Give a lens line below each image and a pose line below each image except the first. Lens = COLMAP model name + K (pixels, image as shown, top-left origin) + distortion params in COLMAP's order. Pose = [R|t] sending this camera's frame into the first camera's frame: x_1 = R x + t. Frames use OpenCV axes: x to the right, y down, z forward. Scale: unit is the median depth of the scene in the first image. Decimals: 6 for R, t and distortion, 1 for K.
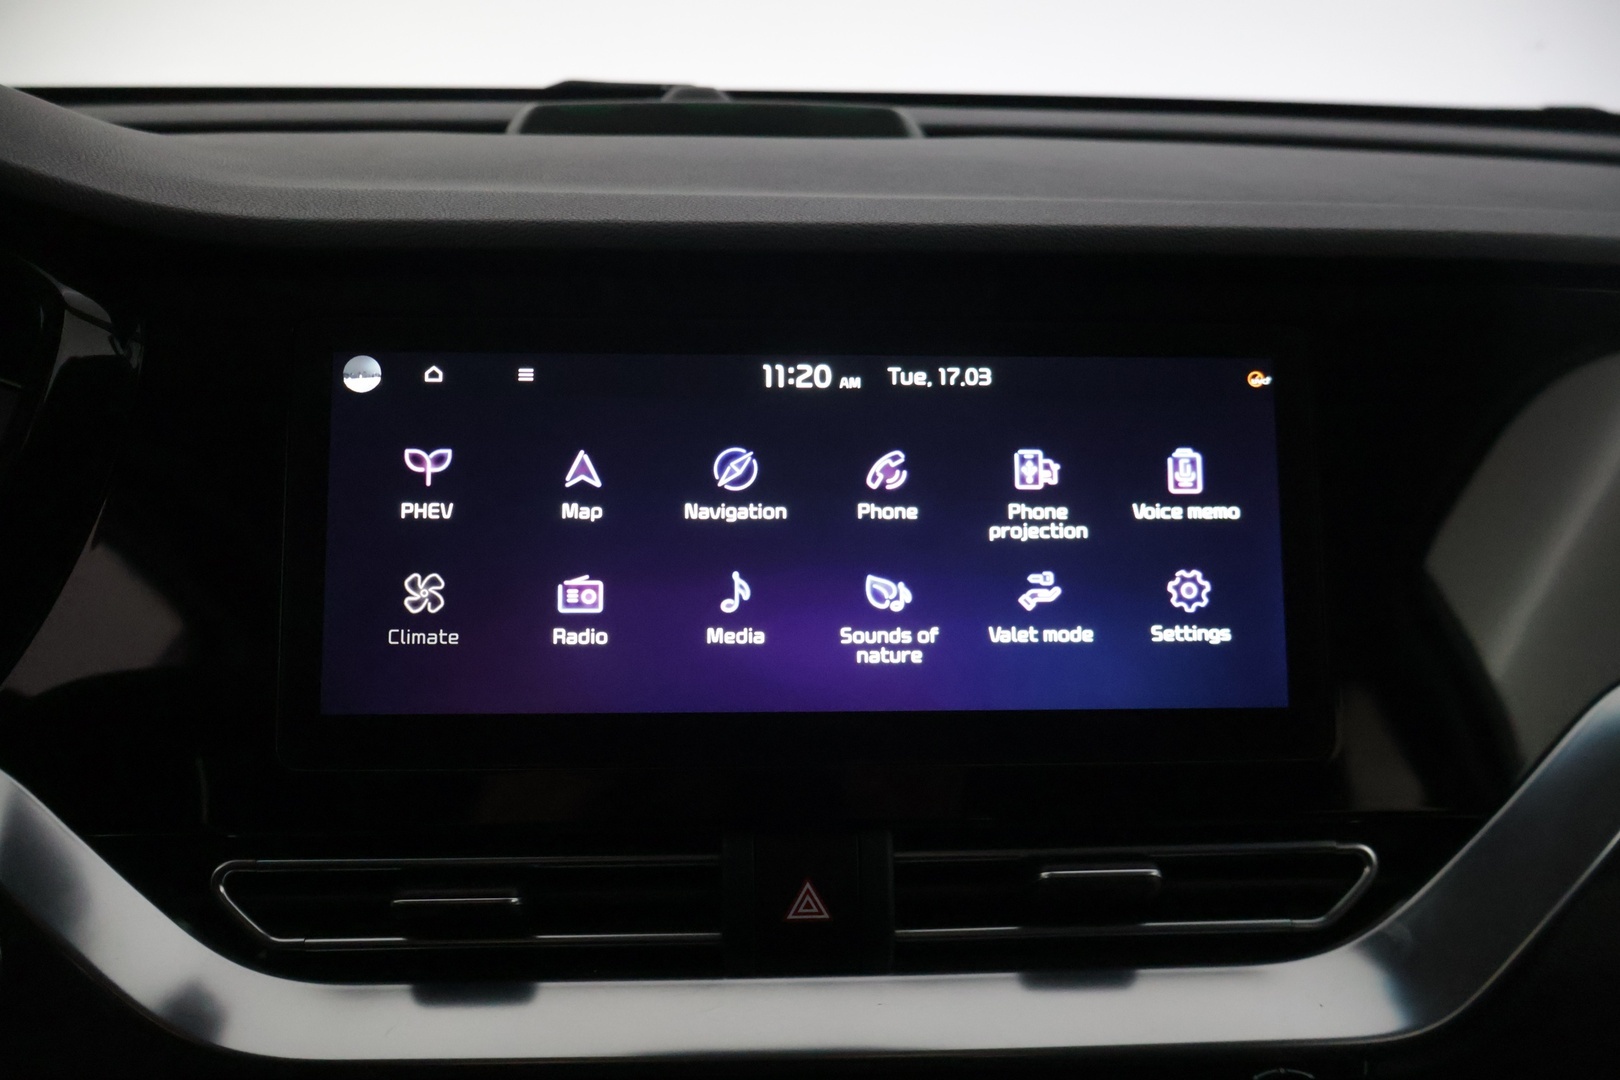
lens RADIAL K [[1332.7, 0, 816.8], [0, 1332.7, 524.6], [0, 0, 1]] dist [0.002613, -0.017641]
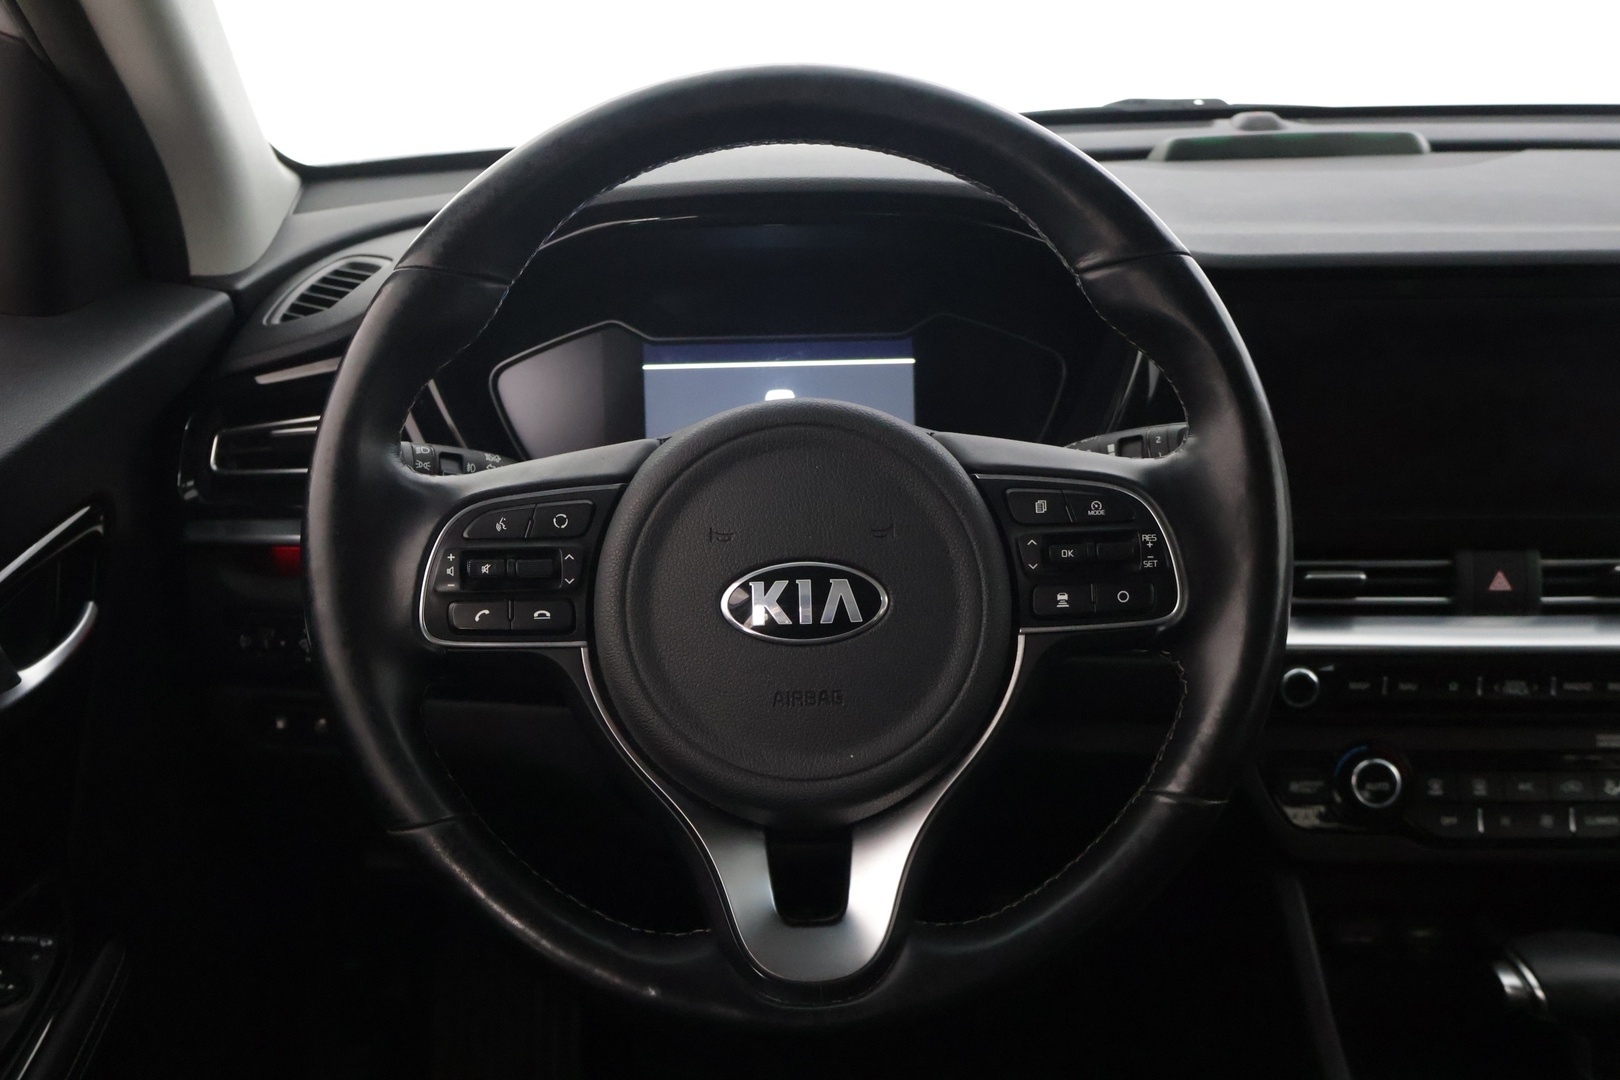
lens RADIAL K [[1617.7, 0, 803.7], [0, 1617.7, 549.9], [0, 0, 1]] dist [0.004758, 0.000000]
pose [[0.996253, 0.002930, -0.086438, -0.830045], [0.000388, 0.999264, 0.038349, 0.131536], [0.086487, -0.038239, 0.995519, -1.526825]]
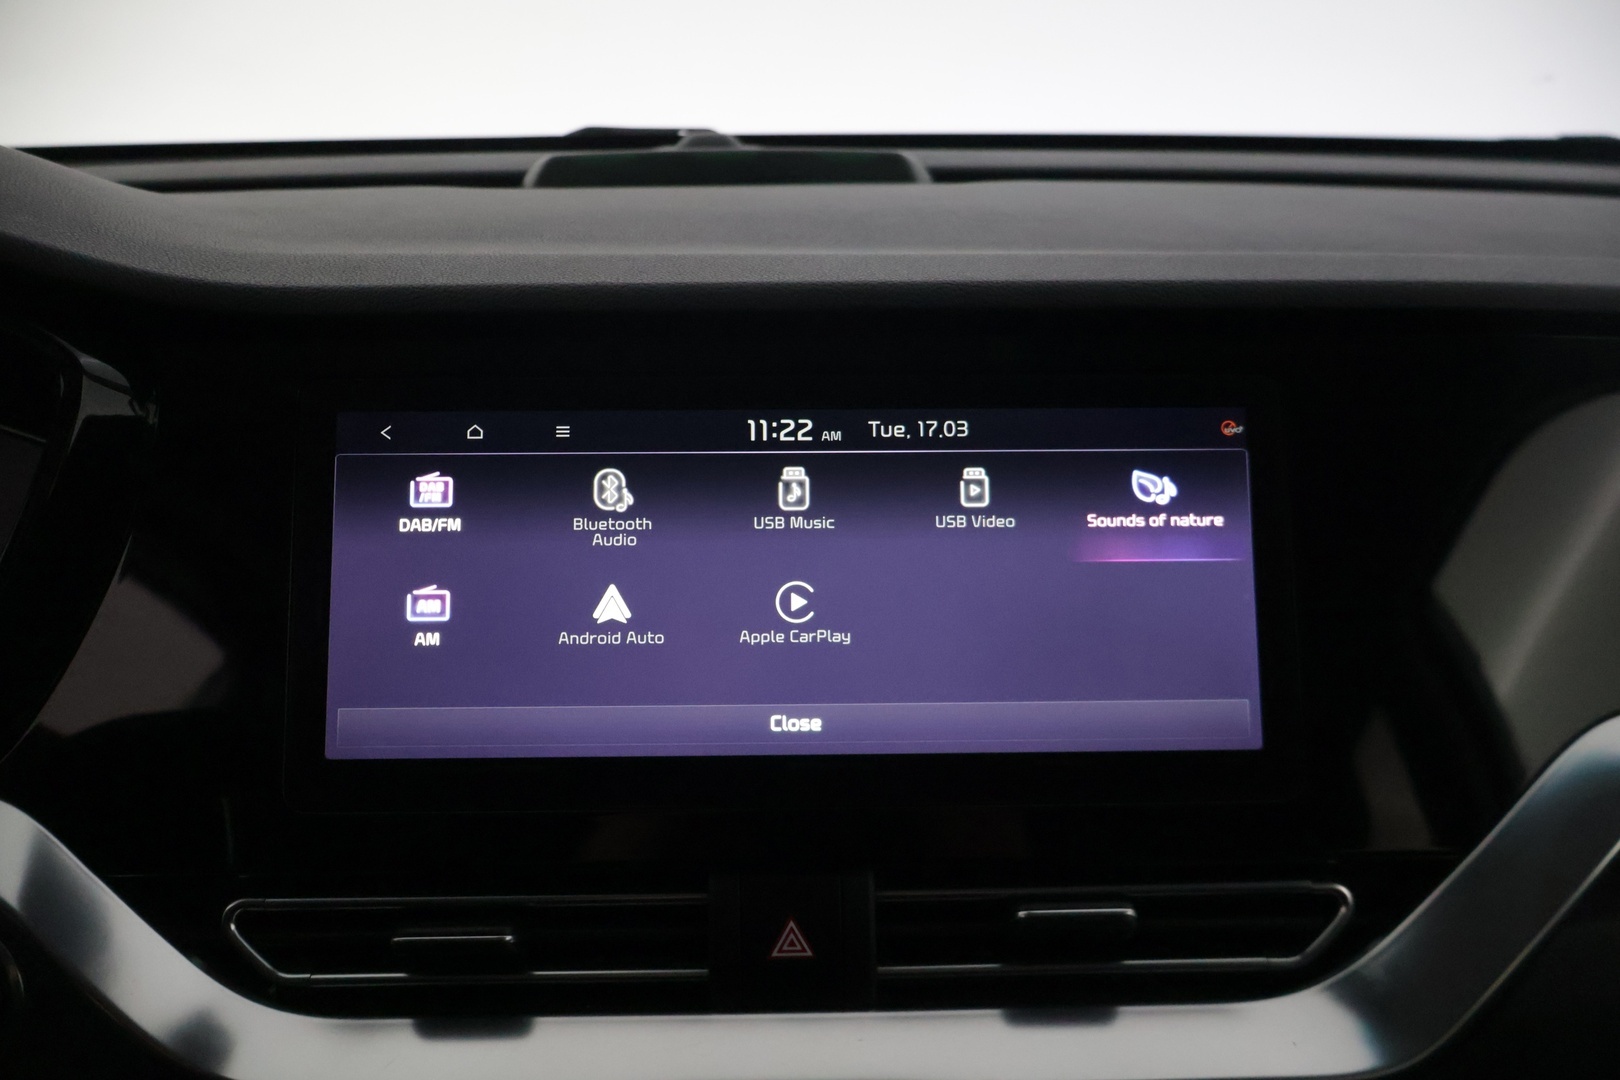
lens RADIAL K [[1332.7, 0, 814.4], [0, 1332.7, 538.3], [0, 0, 1]] dist [0.002613, -0.017641]
pose [[0.999368, -0.007962, -0.034644, 0.047016], [0.007660, 0.999932, -0.008837, -0.018105], [0.034712, 0.008566, 0.999361, -0.032731]]
